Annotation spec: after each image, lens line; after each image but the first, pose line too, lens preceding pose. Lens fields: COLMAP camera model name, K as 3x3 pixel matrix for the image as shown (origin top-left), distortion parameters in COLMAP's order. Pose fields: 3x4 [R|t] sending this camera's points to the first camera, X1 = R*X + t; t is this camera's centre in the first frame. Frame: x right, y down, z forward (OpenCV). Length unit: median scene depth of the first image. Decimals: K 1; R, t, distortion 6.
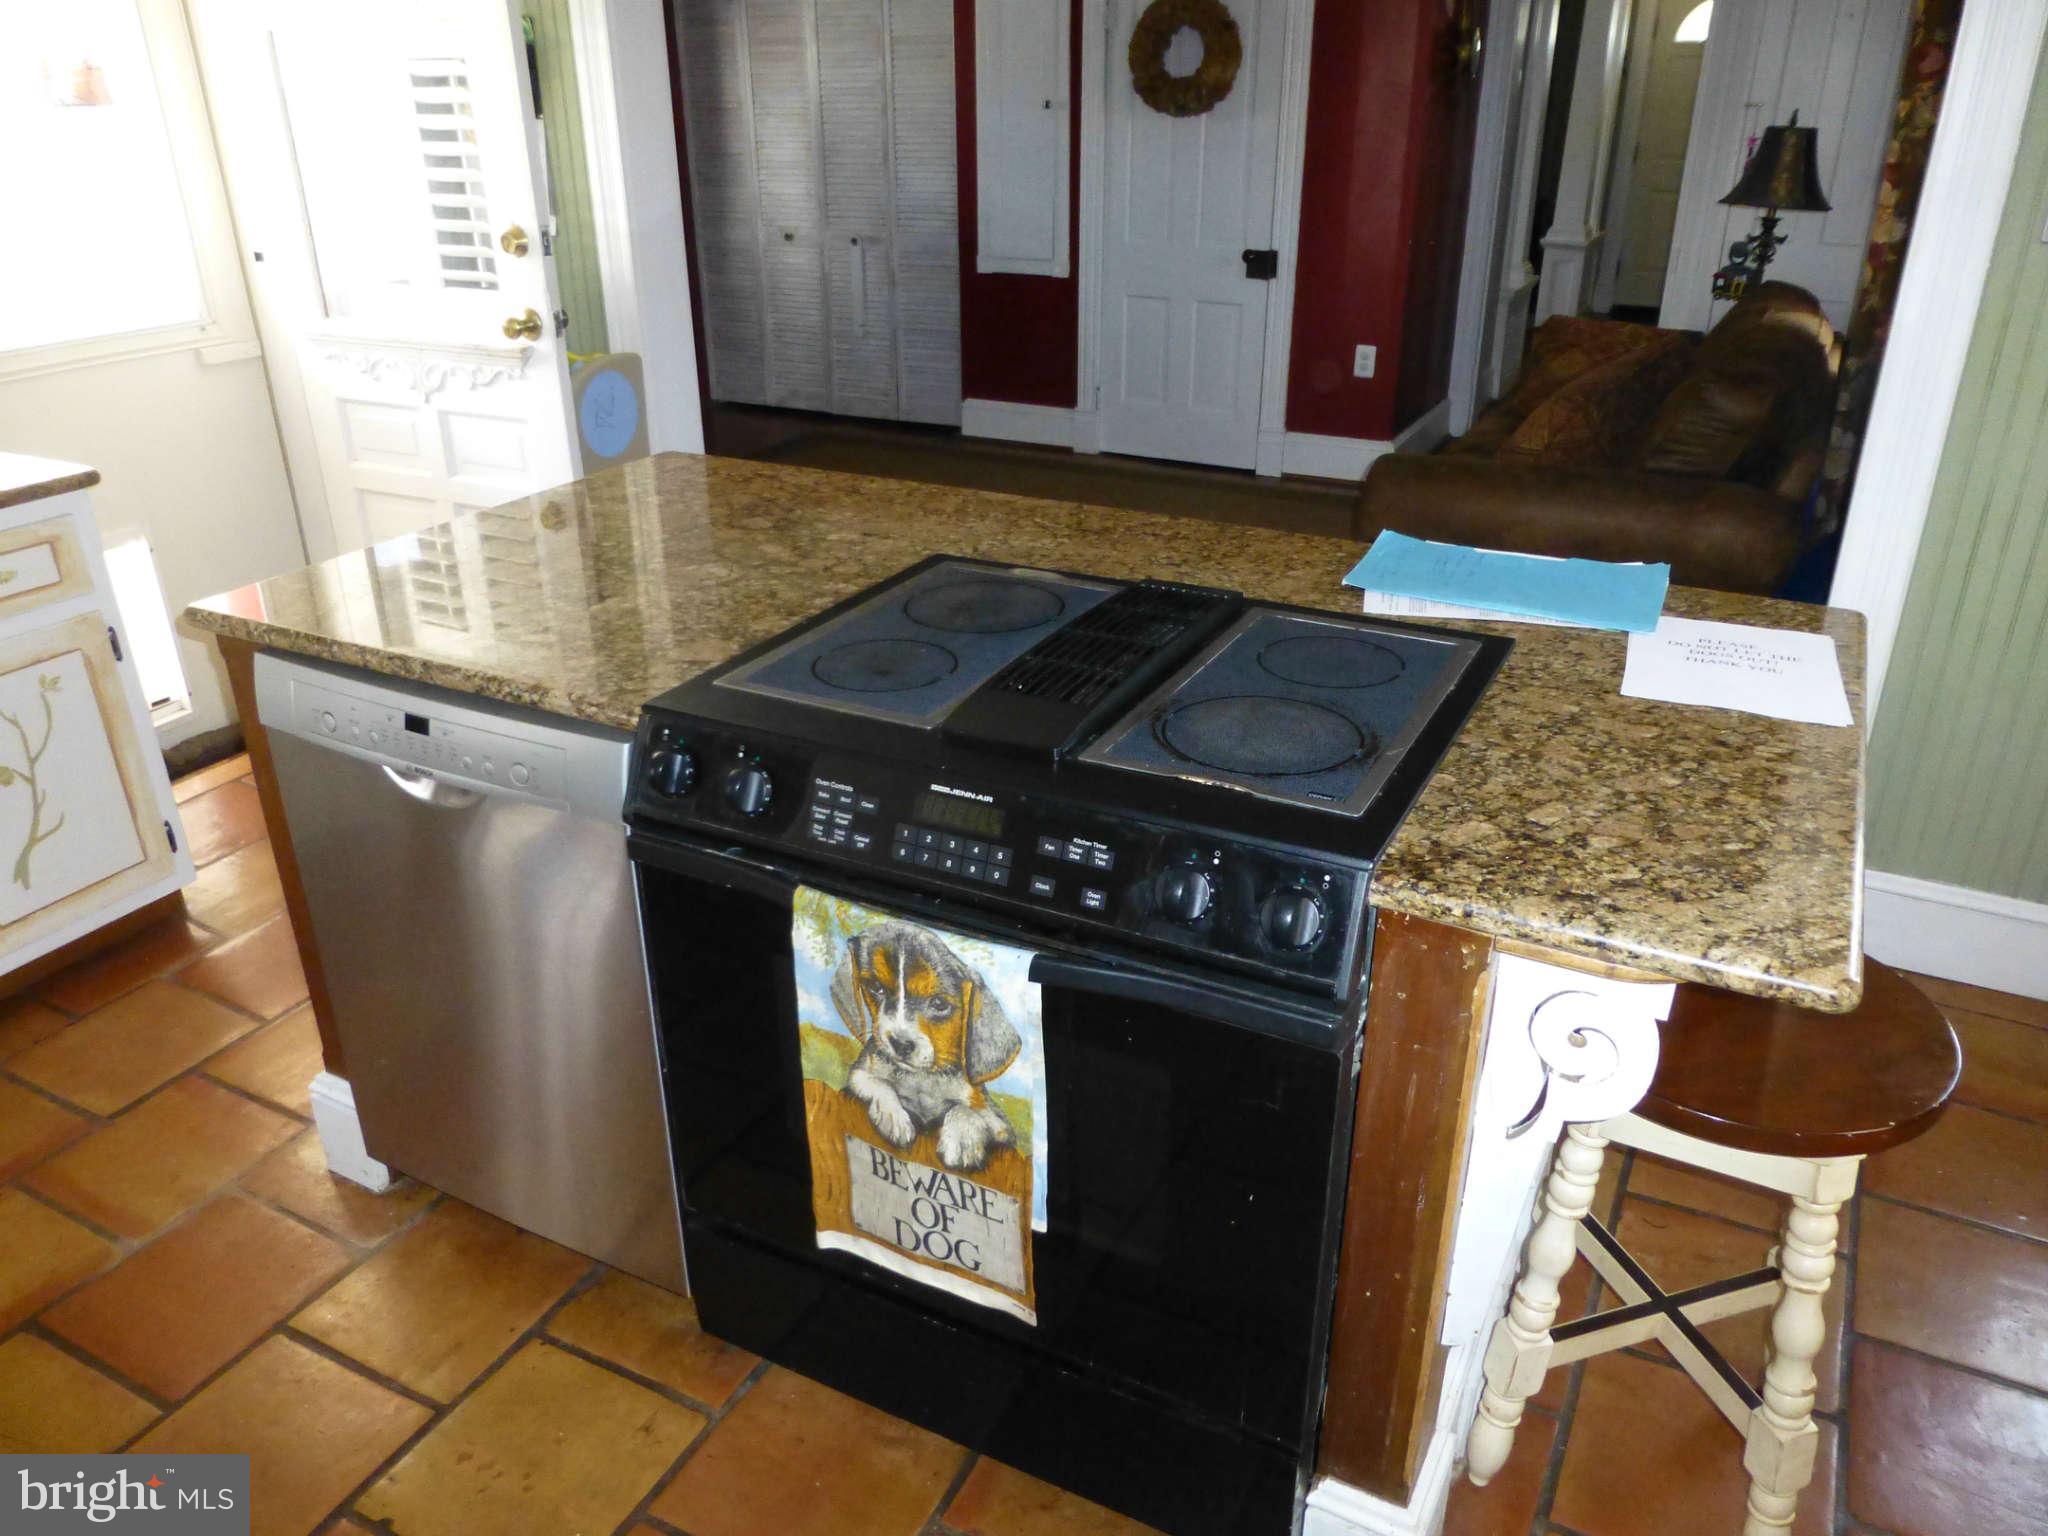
lens RADIAL K [[1491.9, 0, 1032.3], [0, 1491.9, 771.1], [0, 0, 1]] dist [-0.046479, 0.038891]
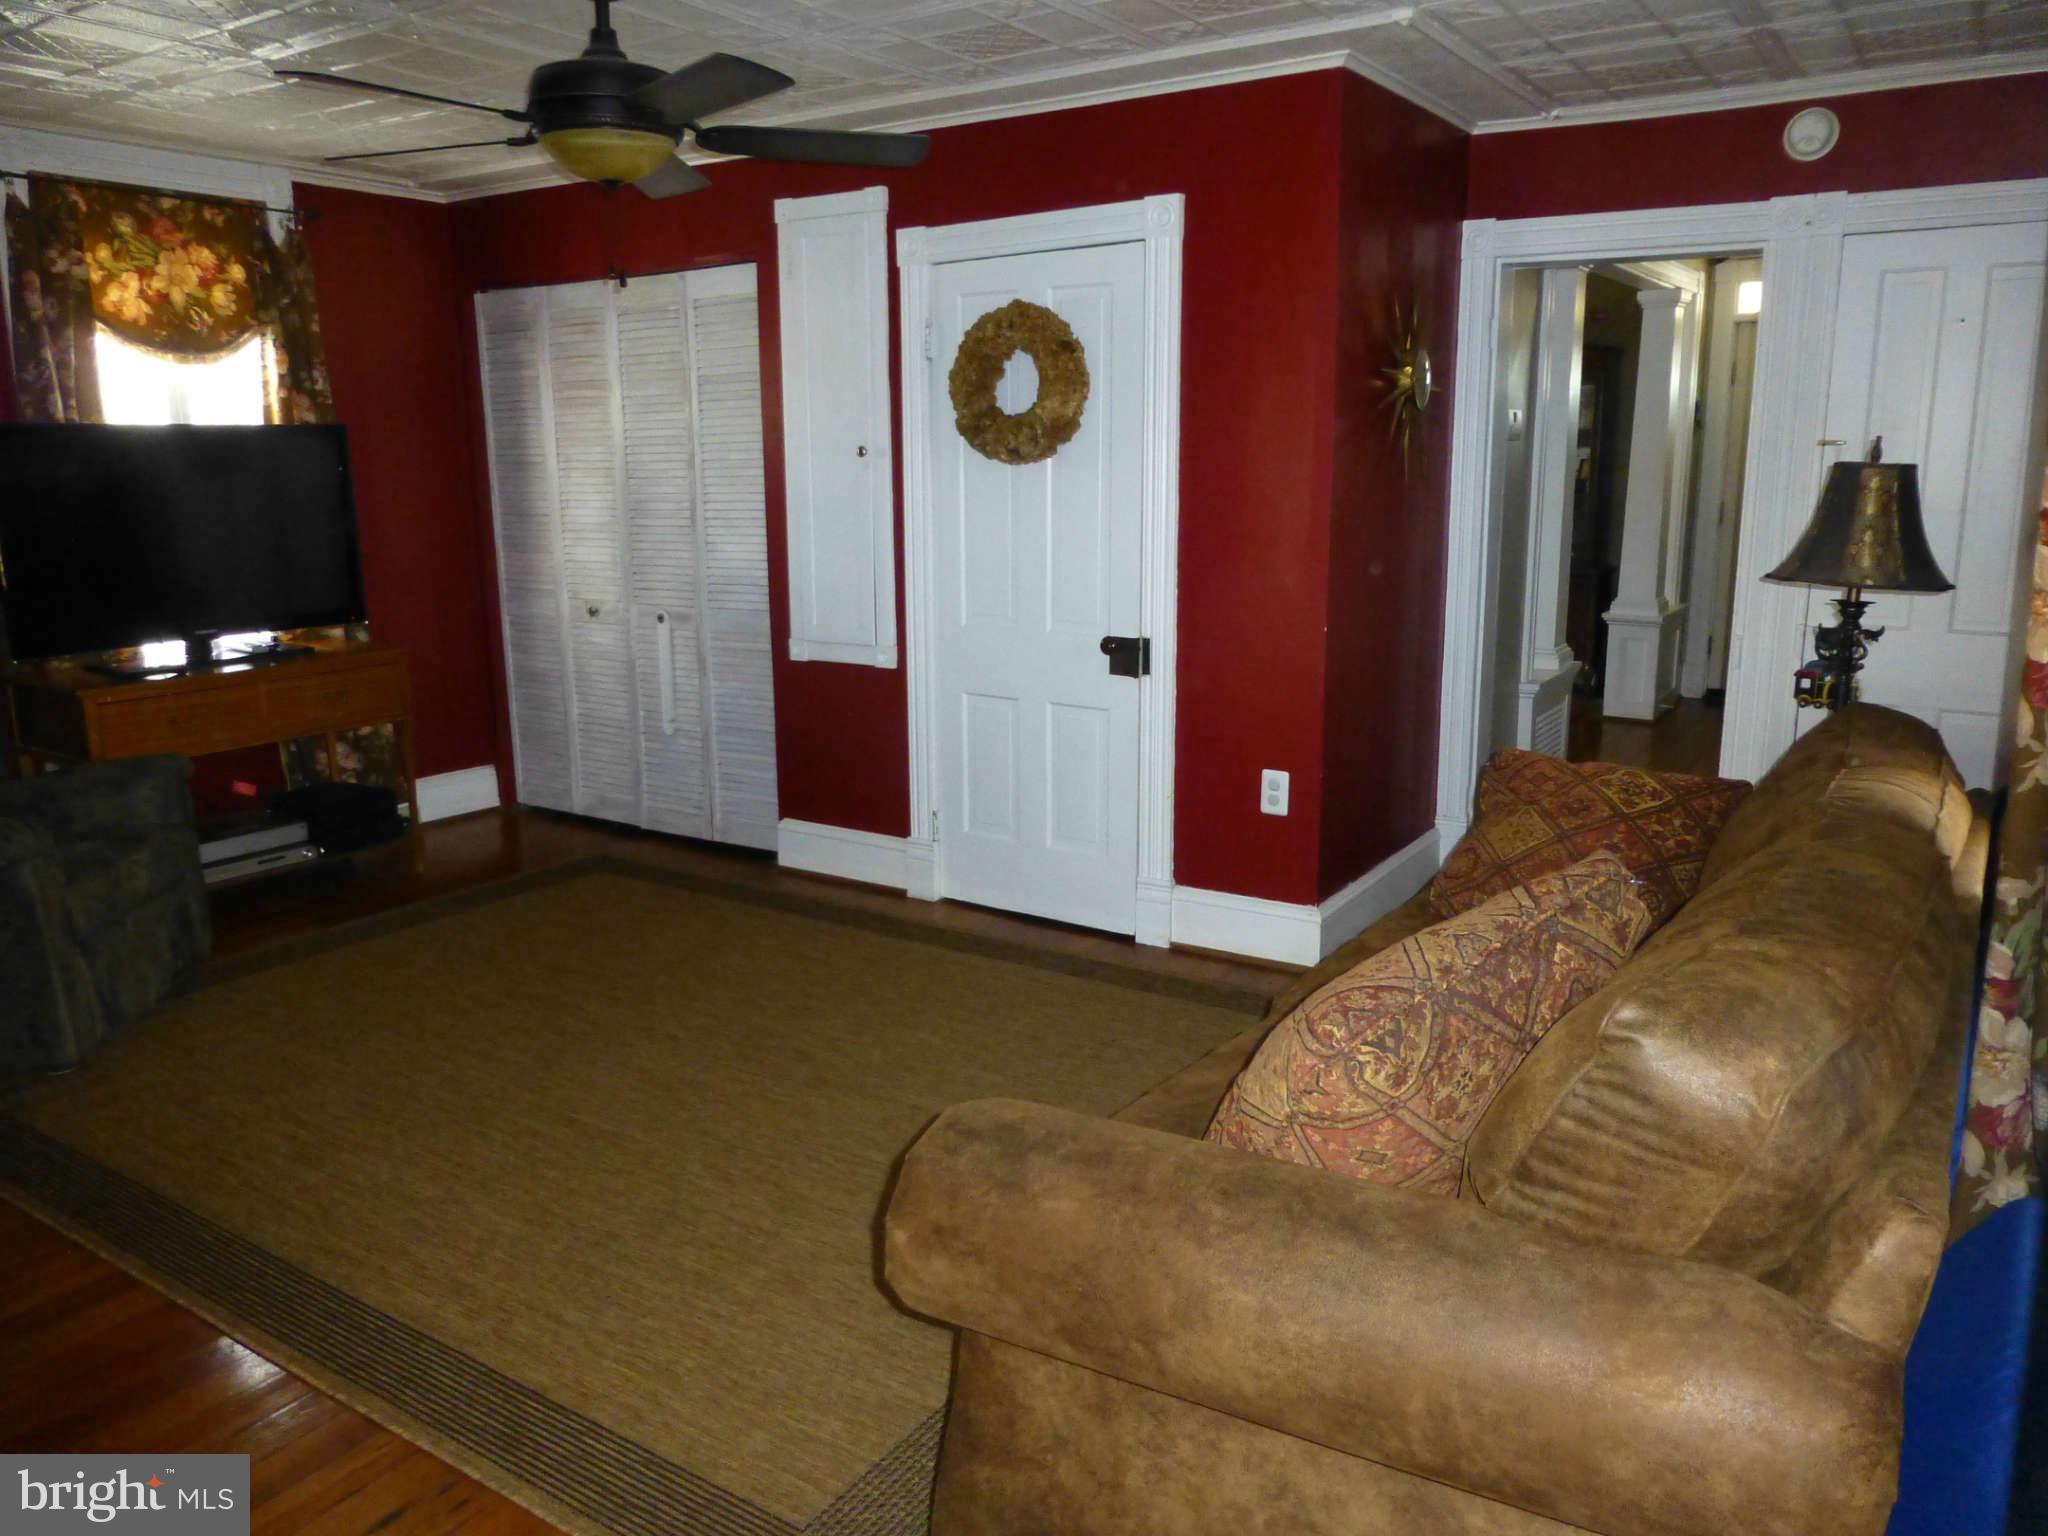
lens RADIAL K [[1491.9, 0, 1027.2], [0, 1491.9, 765.0], [0, 0, 1]] dist [-0.046479, 0.038891]
pose [[0.994425, 0.016672, -0.104118, 0.166113], [-0.040206, 0.972773, -0.228246, -0.114472], [0.097478, 0.231160, 0.968020, 0.285616]]
